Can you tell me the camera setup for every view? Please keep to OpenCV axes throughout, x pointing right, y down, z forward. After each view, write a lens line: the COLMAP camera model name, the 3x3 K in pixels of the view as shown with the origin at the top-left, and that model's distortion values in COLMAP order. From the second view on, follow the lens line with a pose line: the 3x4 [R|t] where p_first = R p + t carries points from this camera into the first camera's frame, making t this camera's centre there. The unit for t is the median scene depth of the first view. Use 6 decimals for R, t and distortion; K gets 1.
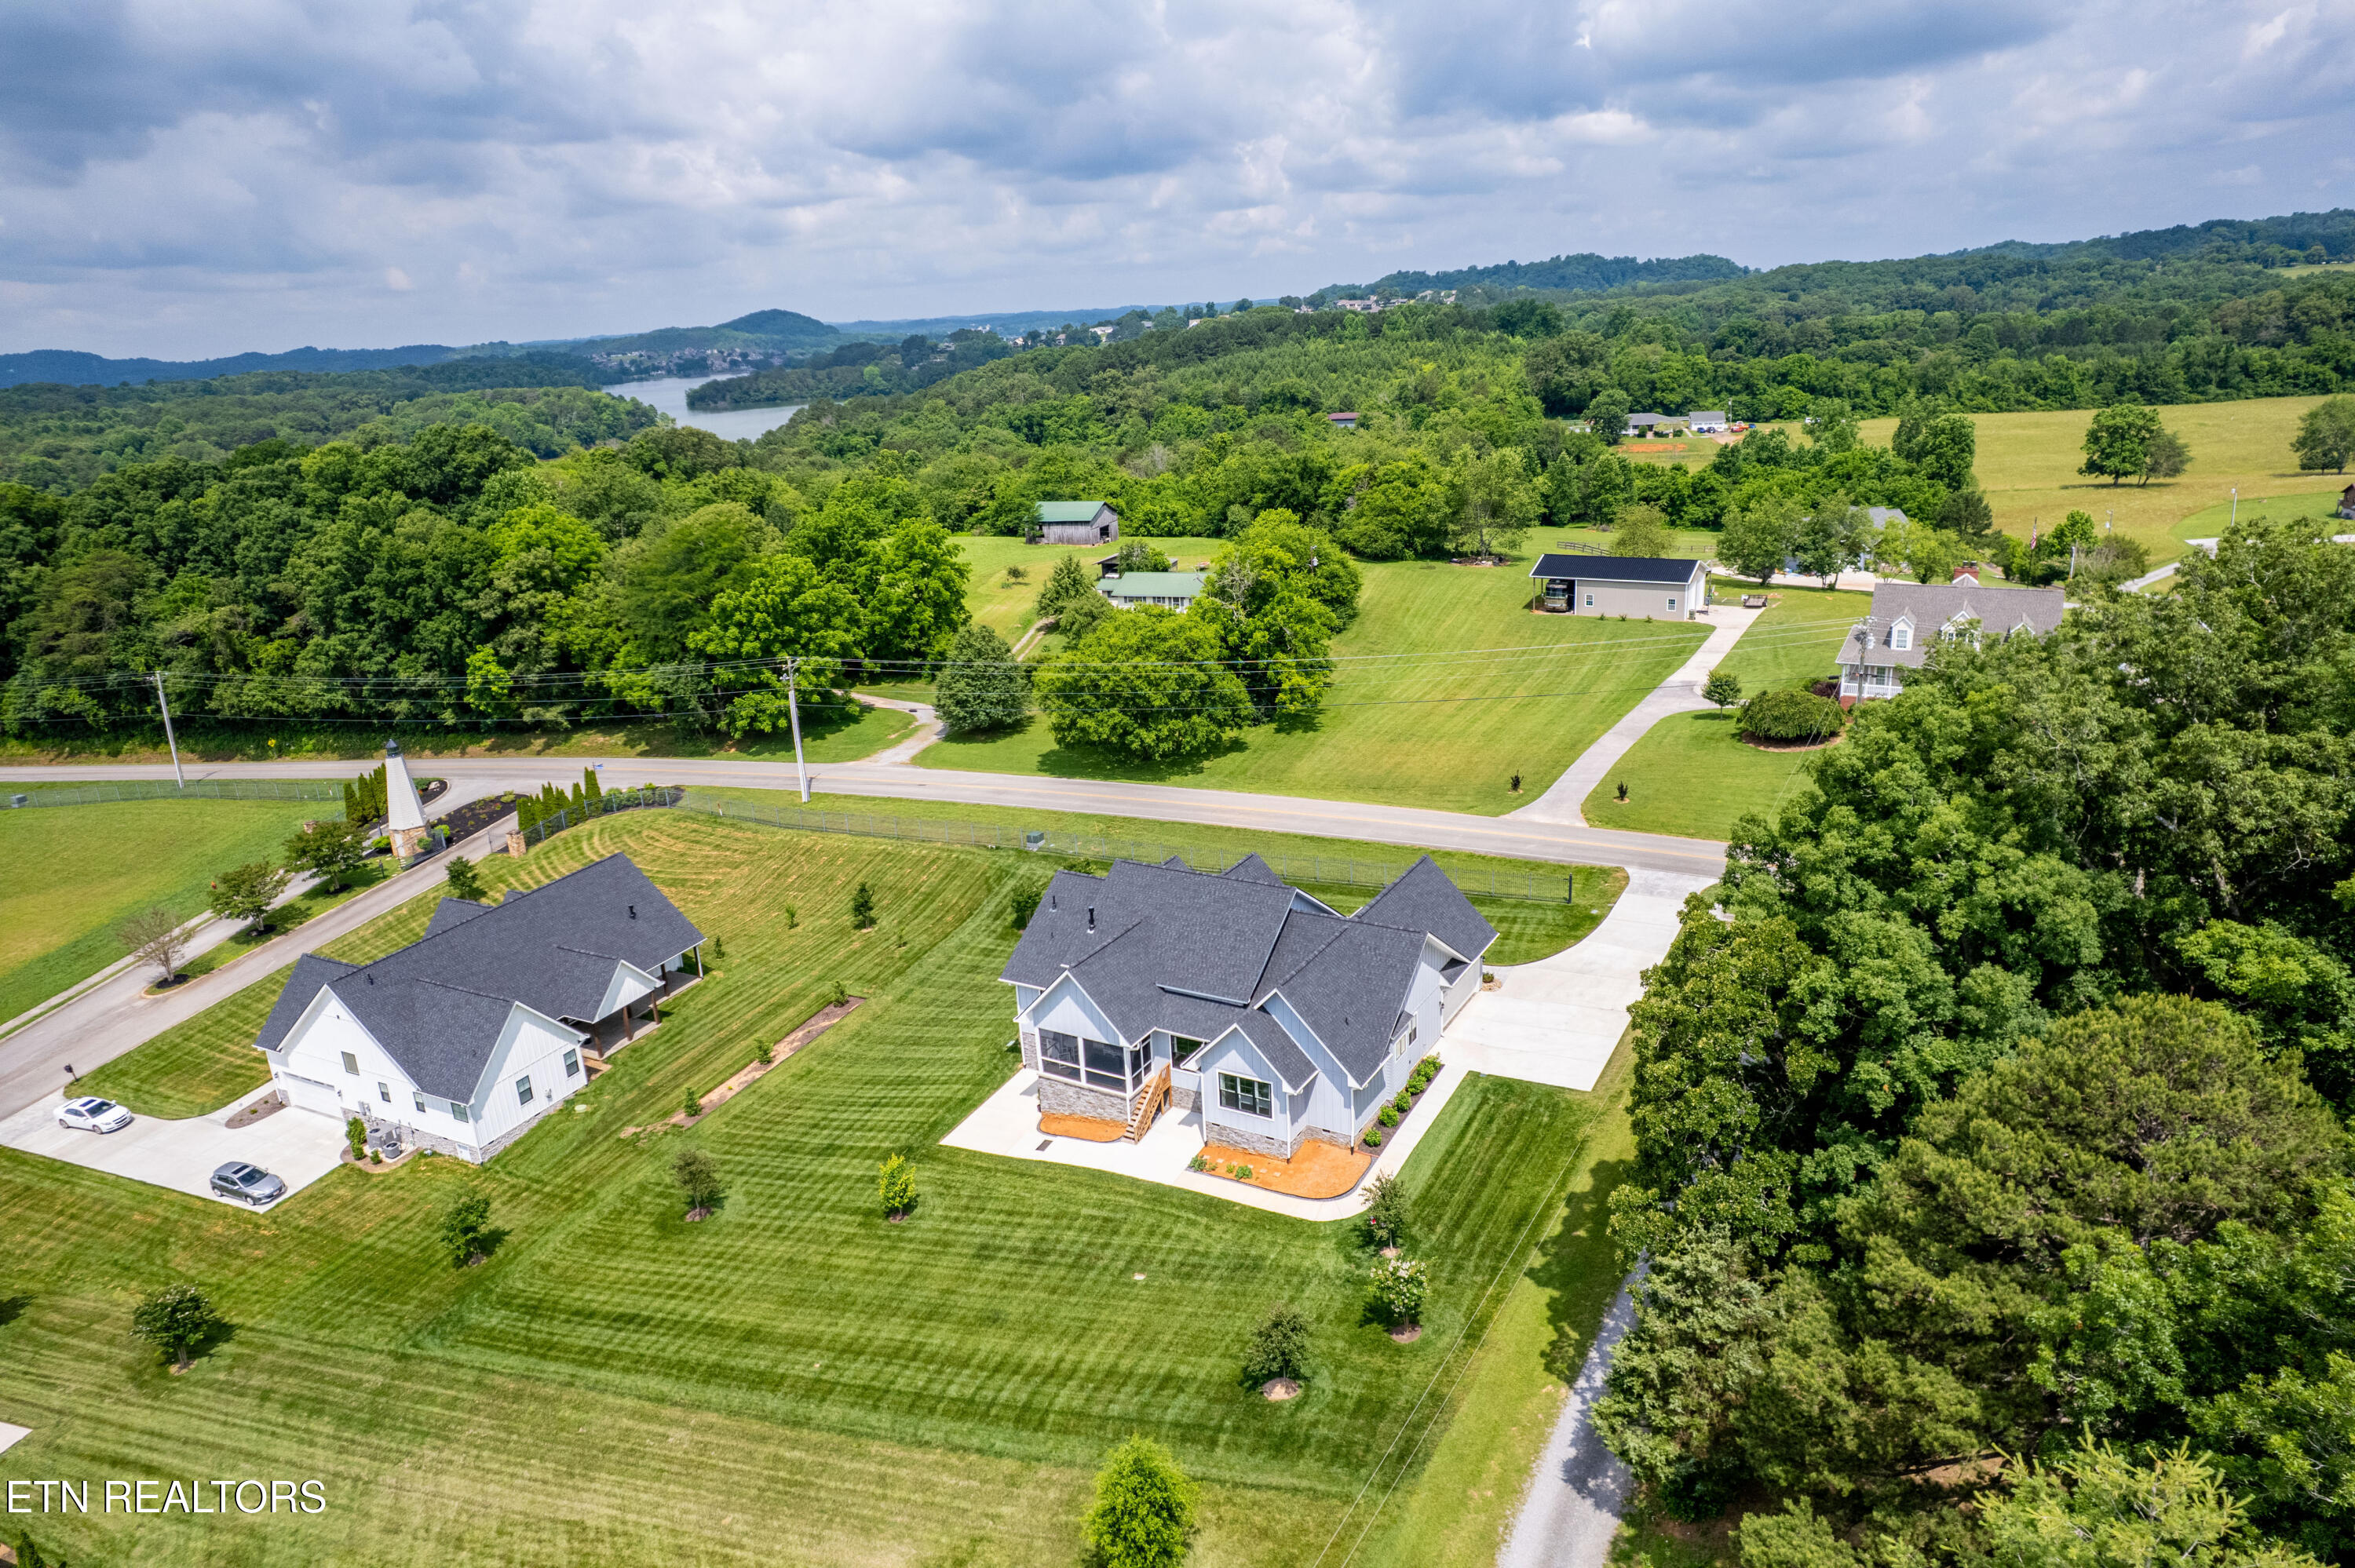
lens RADIAL K [[1479.6, 0, 1177.5], [0, 1479.6, 784.0], [0, 0, 1]] dist [-0.087587, 0.080393]
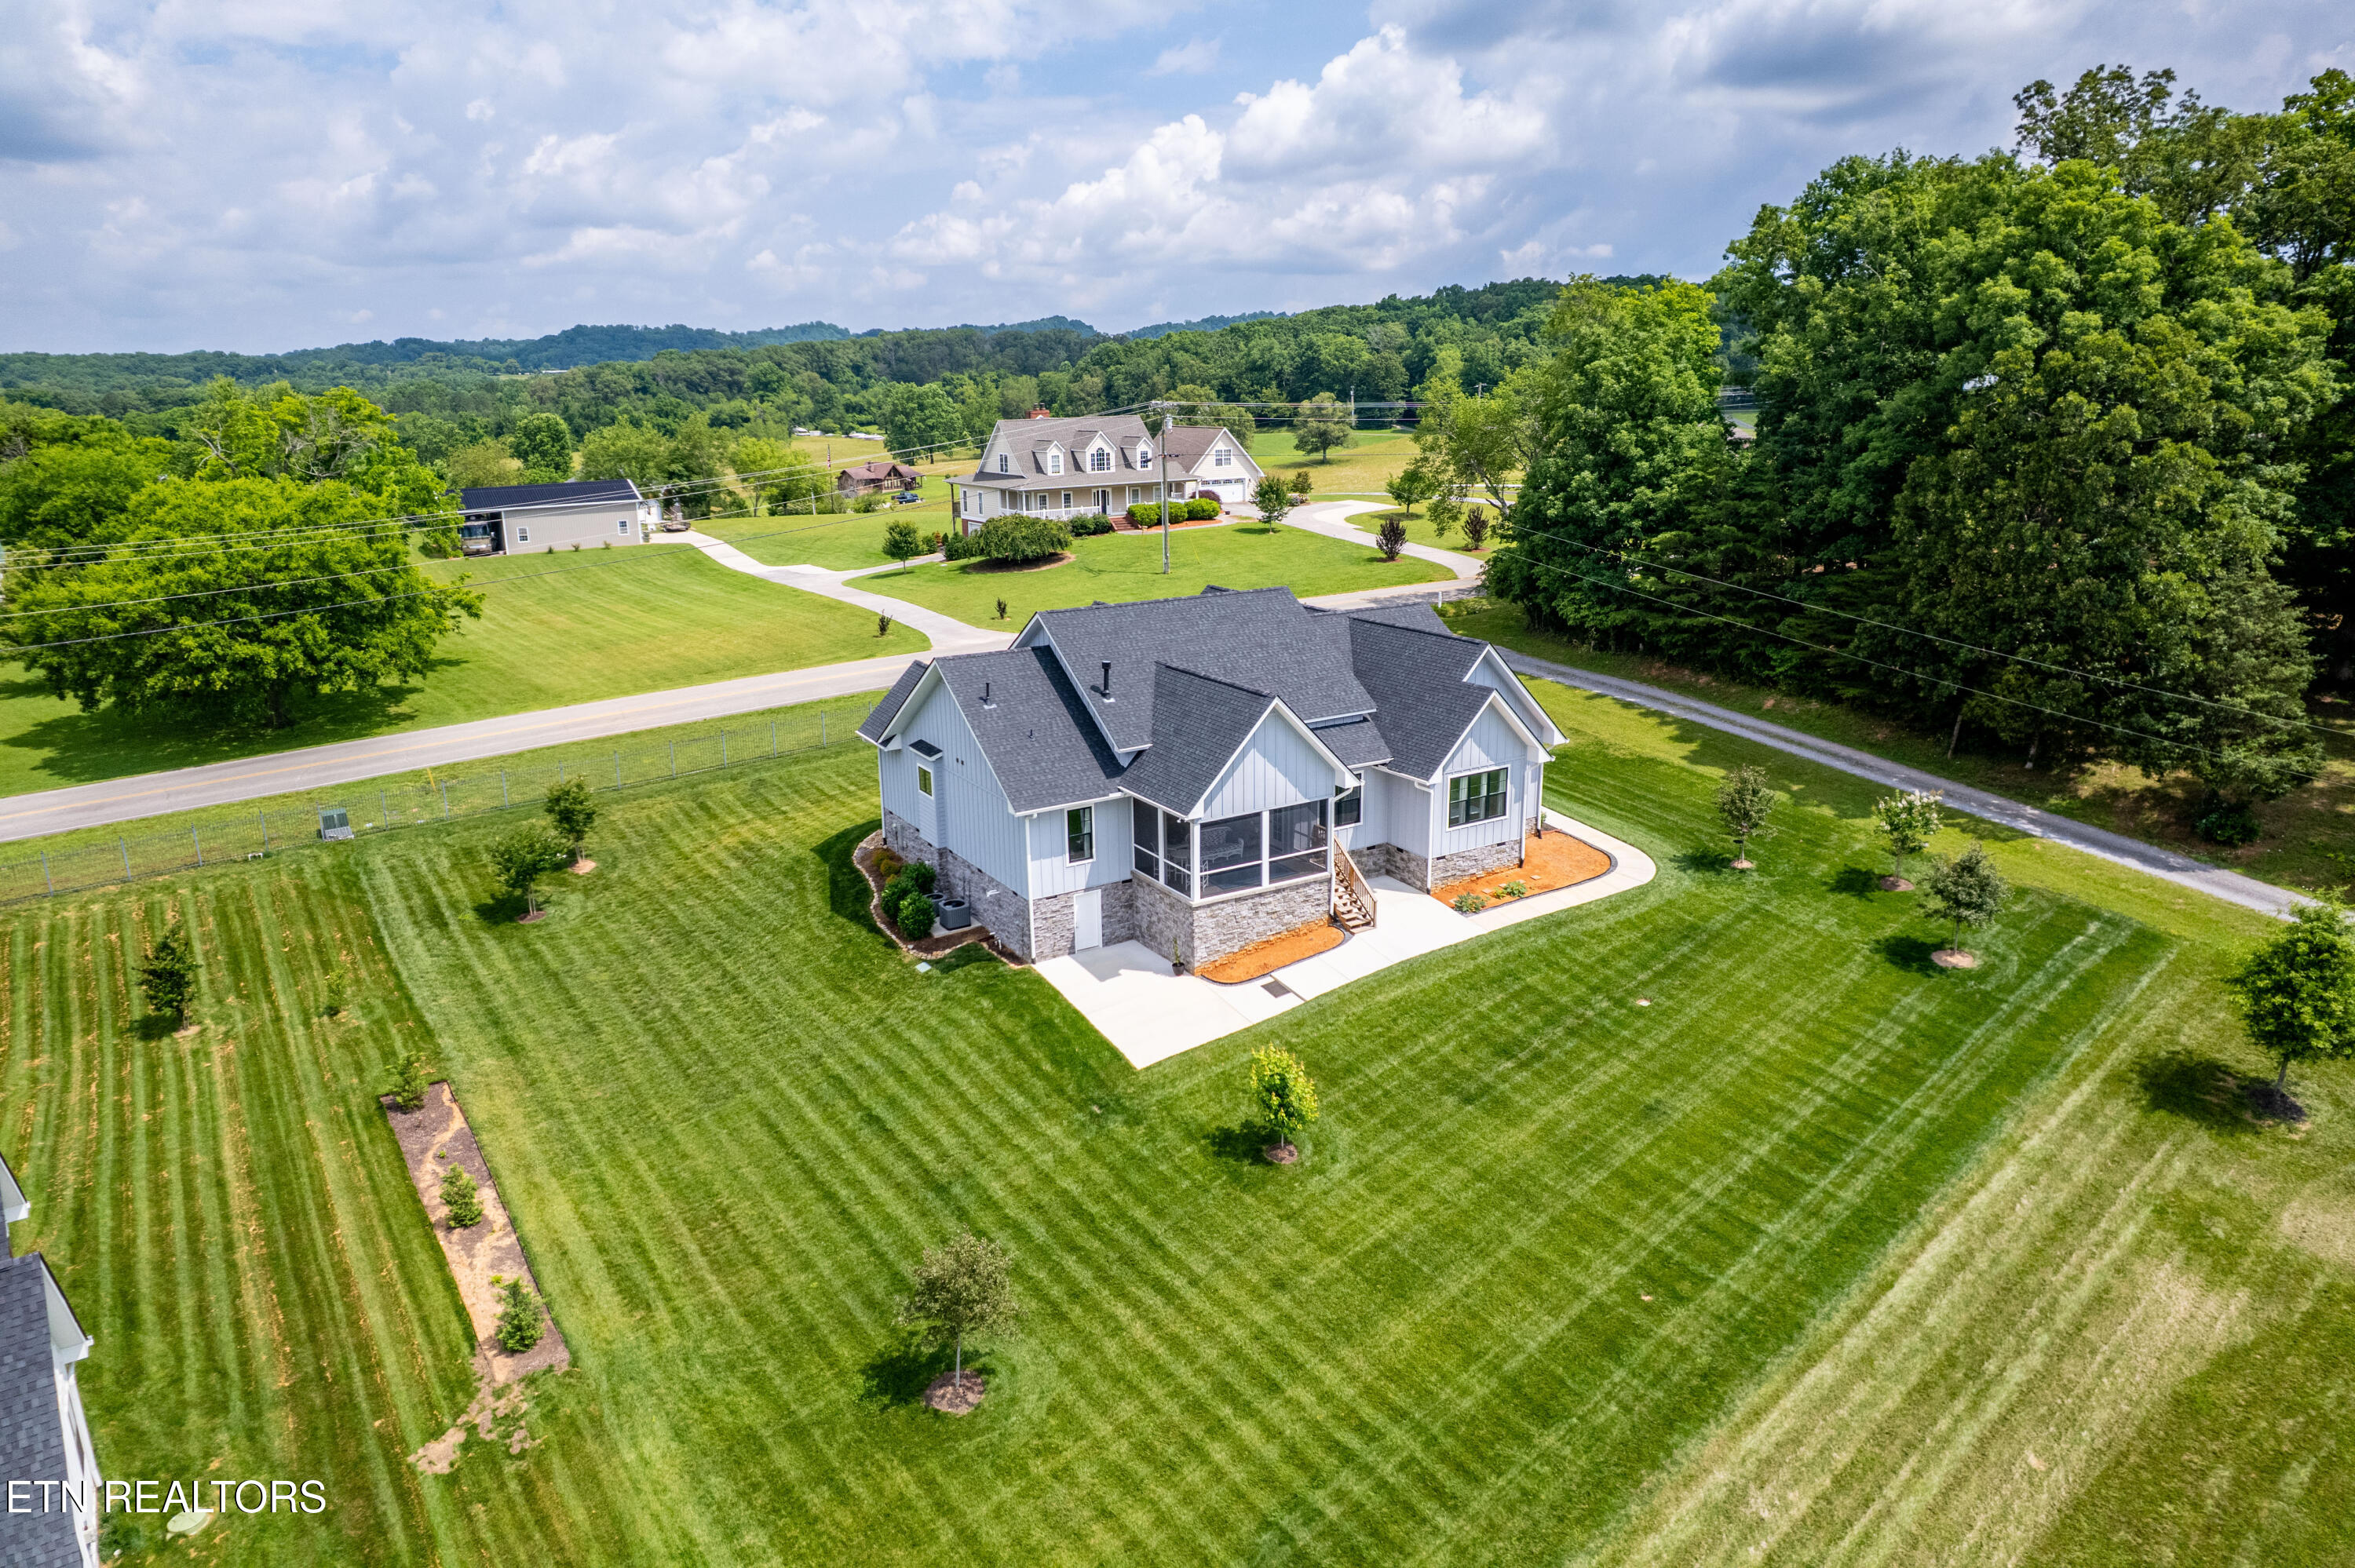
lens RADIAL K [[1479.6, 0, 1177.5], [0, 1479.6, 784.0], [0, 0, 1]] dist [-0.087587, 0.080393]
pose [[0.488383, -0.196772, 0.850154, -0.640926], [0.253313, 0.964262, 0.077664, 0.097571], [-0.835054, 0.177425, 0.520774, 0.680468]]
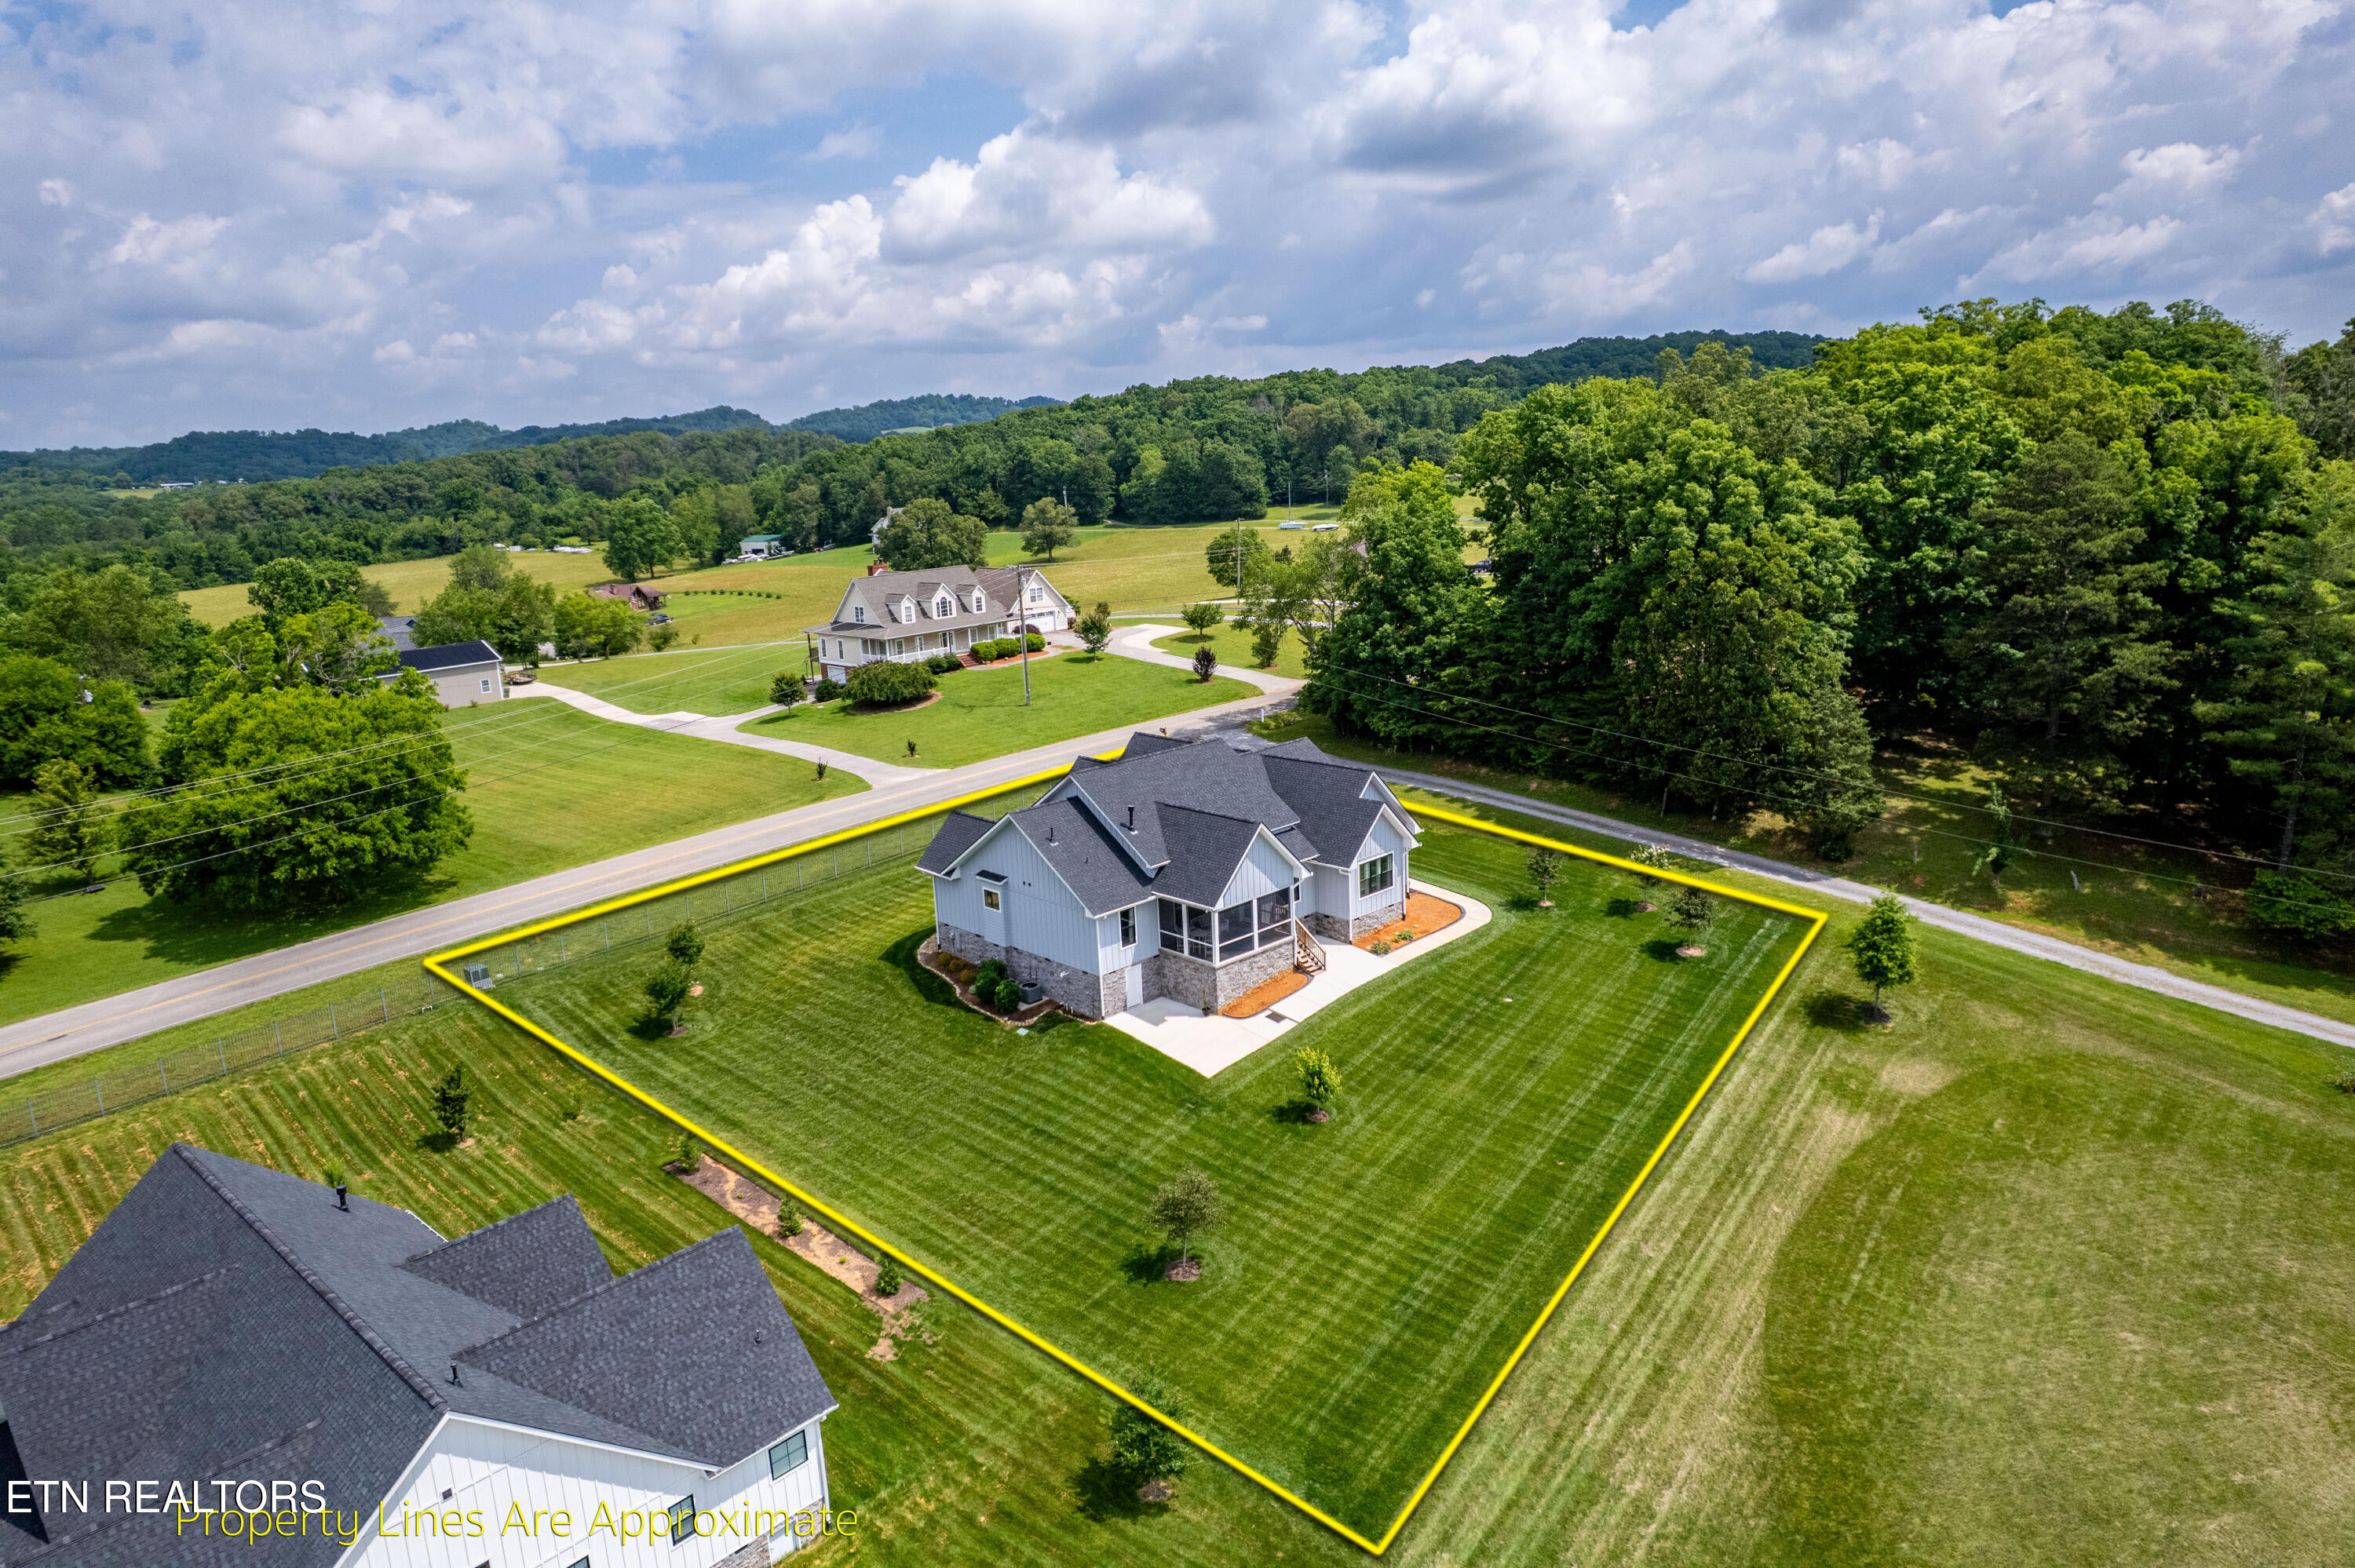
lens RADIAL K [[1459.0, 0, 1159.4], [0, 1459.0, 794.0], [0, 0, 1]] dist [-0.065882, 0.054634]
pose [[0.303200, -0.192840, 0.933211, -0.974558], [0.319029, 0.943339, 0.091280, -0.004412], [-0.897937, 0.270045, 0.347542, 0.693691]]
